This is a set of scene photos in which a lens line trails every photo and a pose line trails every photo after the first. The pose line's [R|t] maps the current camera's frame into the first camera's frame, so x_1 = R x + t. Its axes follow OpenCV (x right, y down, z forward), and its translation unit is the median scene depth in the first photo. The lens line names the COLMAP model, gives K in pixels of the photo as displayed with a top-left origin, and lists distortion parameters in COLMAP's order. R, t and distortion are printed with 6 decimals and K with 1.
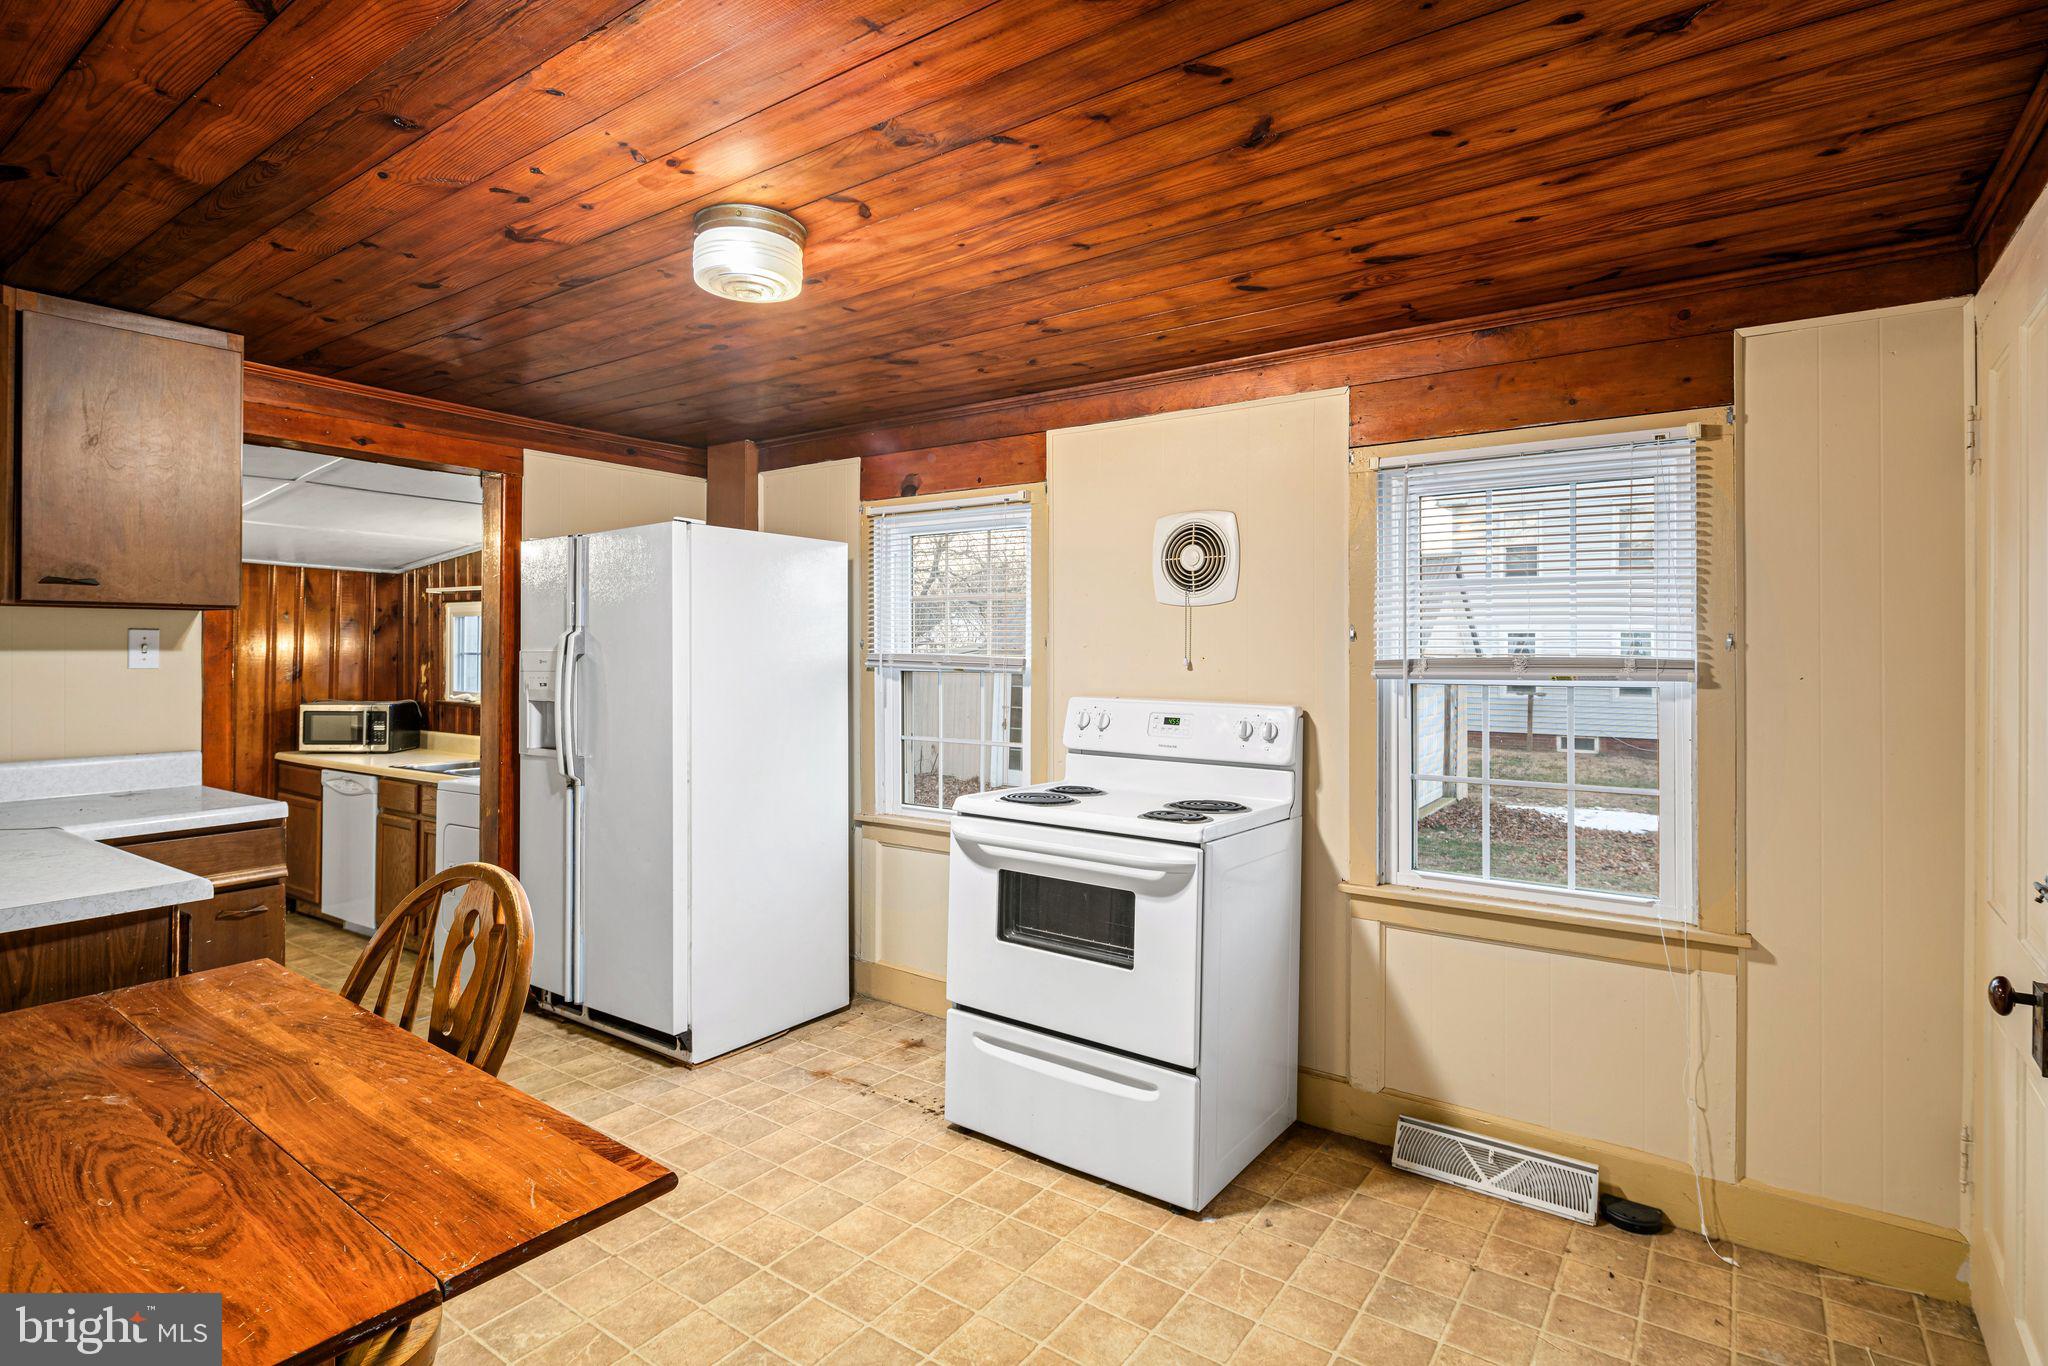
lens RADIAL K [[1003.3, 0, 1012.6], [0, 1003.3, 640.9], [0, 0, 1]] dist [-0.000217, -0.000211]
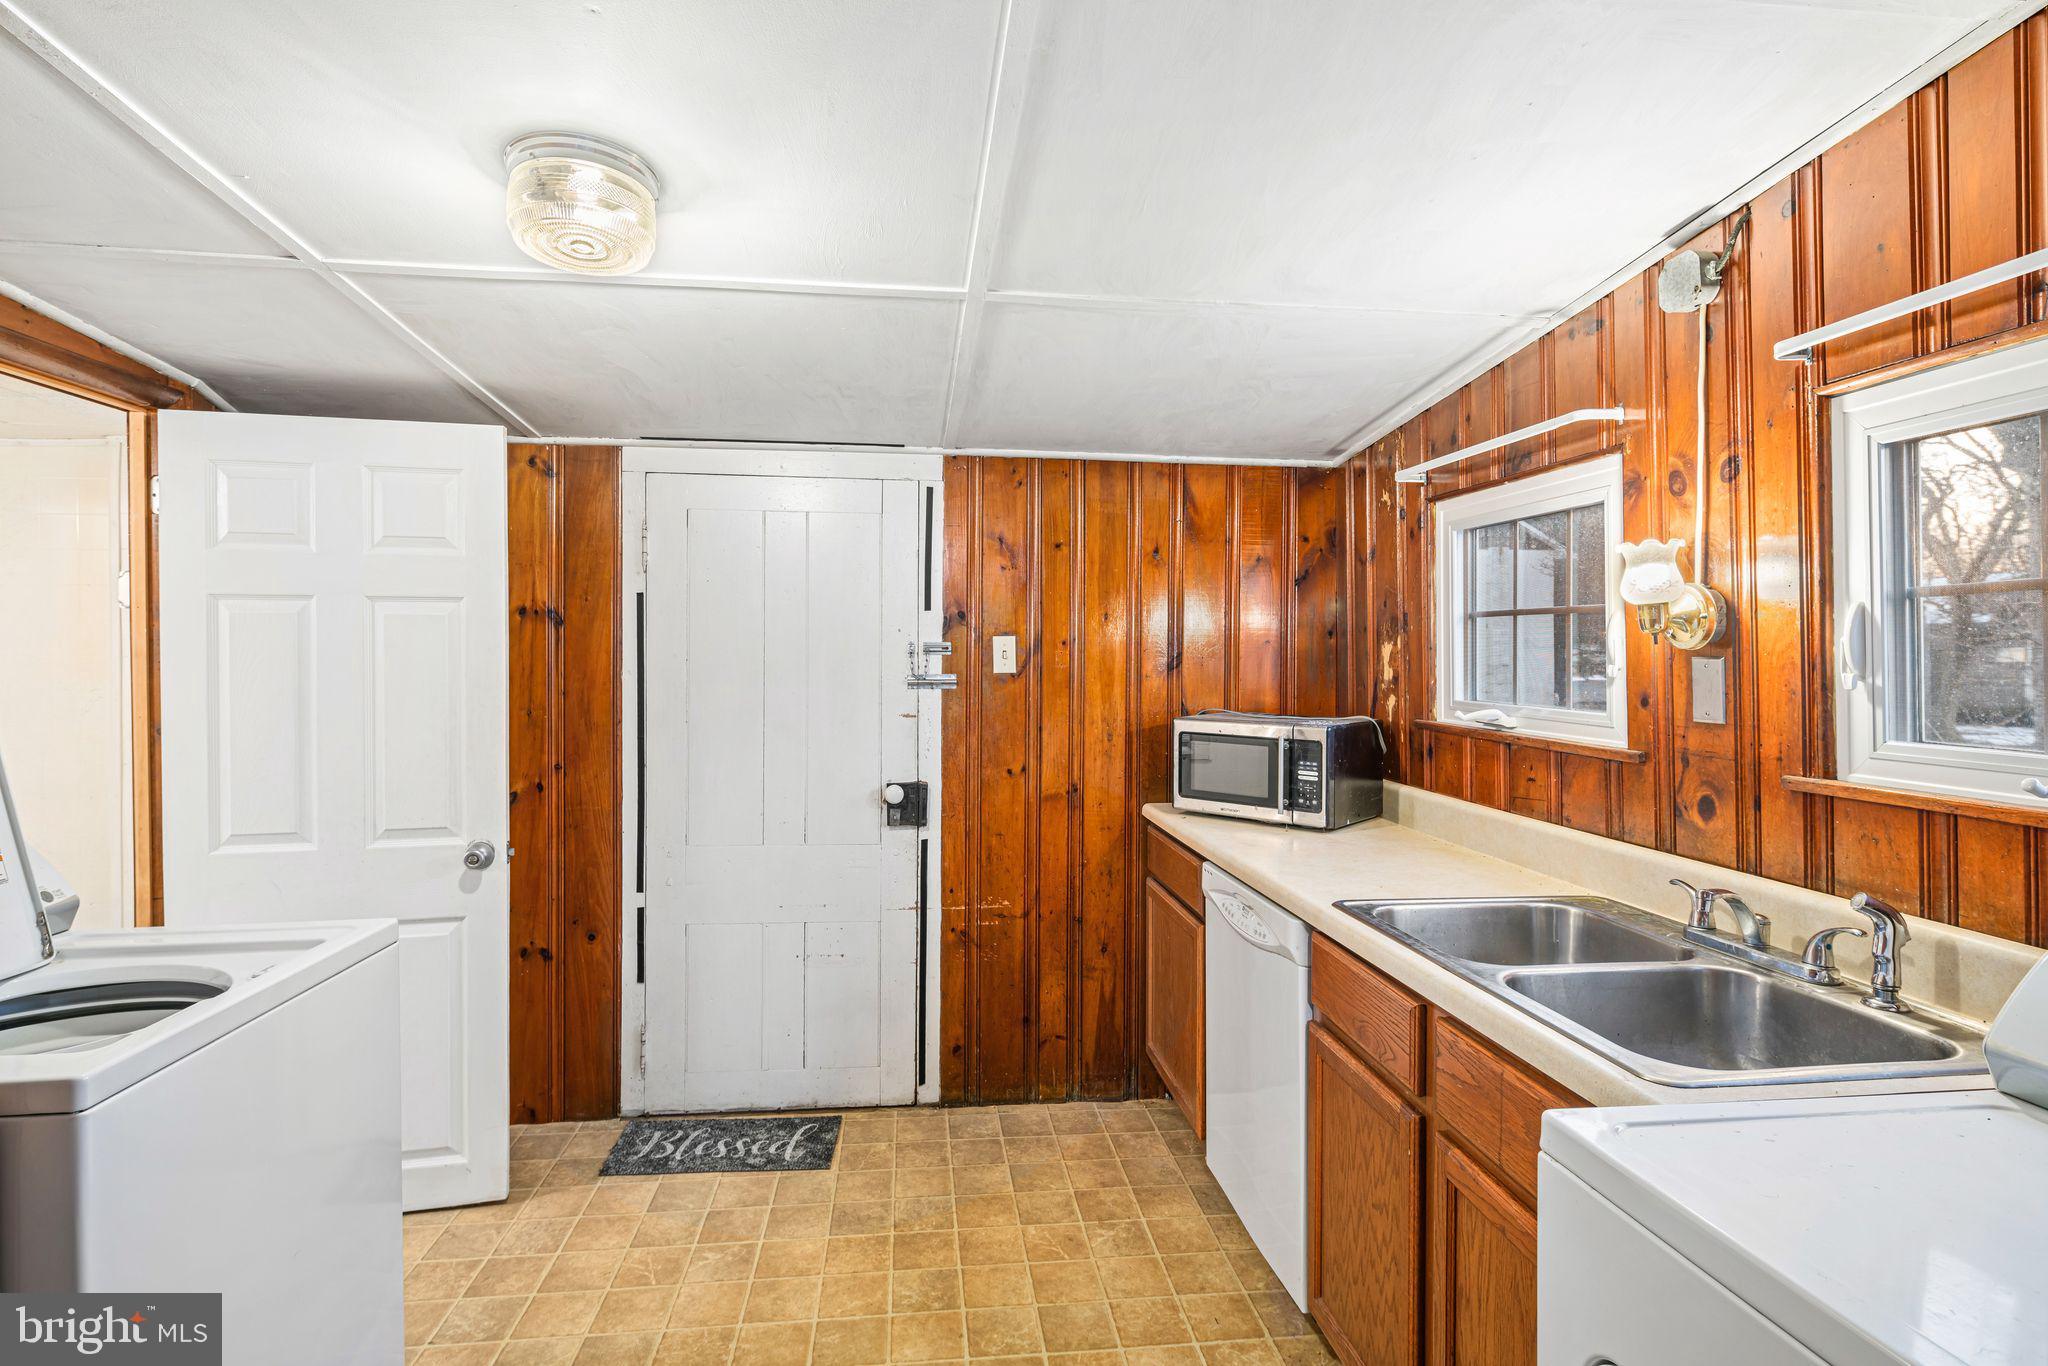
lens RADIAL K [[1003.3, 0, 1019.8], [0, 1003.3, 639.9], [0, 0, 1]] dist [-0.000217, -0.000211]
pose [[0.665772, -0.013819, -0.746027, -0.362612], [0.014548, 0.999879, -0.005539, 0.023226], [0.746014, -0.007165, 0.665892, 0.575166]]
